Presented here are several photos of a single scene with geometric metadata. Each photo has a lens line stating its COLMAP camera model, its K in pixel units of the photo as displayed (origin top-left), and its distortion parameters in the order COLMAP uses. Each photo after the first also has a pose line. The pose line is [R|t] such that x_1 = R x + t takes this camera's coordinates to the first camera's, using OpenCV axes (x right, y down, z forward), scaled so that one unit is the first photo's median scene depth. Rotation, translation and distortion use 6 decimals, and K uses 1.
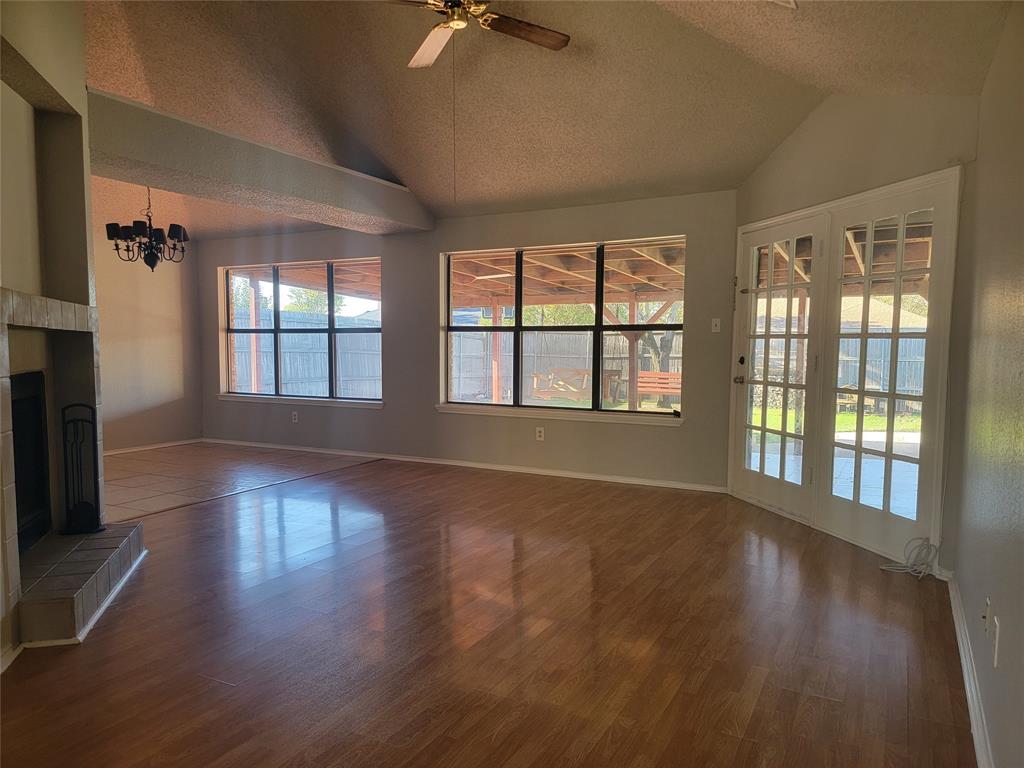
lens RADIAL K [[698.1, 0, 516.7], [0, 698.1, 395.0], [0, 0, 1]] dist [0.030421, 0.000075]
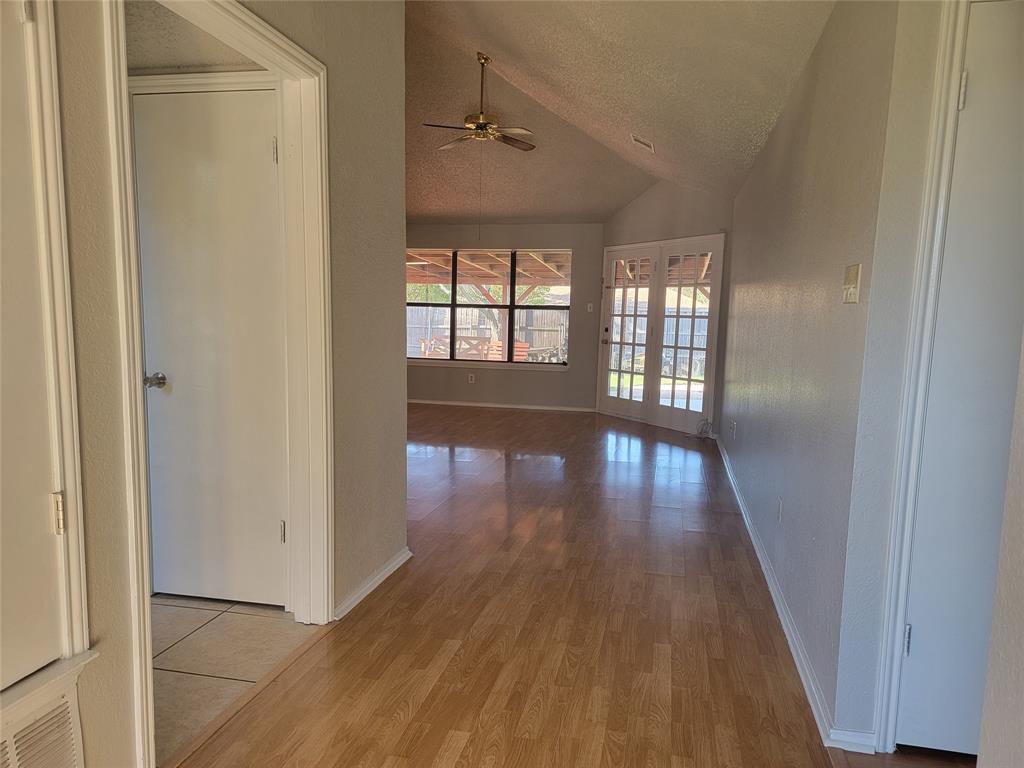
lens RADIAL K [[713.4, 0, 512.0], [0, 713.4, 384.0], [0, 0, 1]] dist [0.105833, -0.108188]
pose [[0.963874, 0.002472, 0.266348, -0.336702], [-0.006498, 0.999878, 0.014235, 0.054831], [-0.266280, -0.015452, 0.963772, -0.554727]]
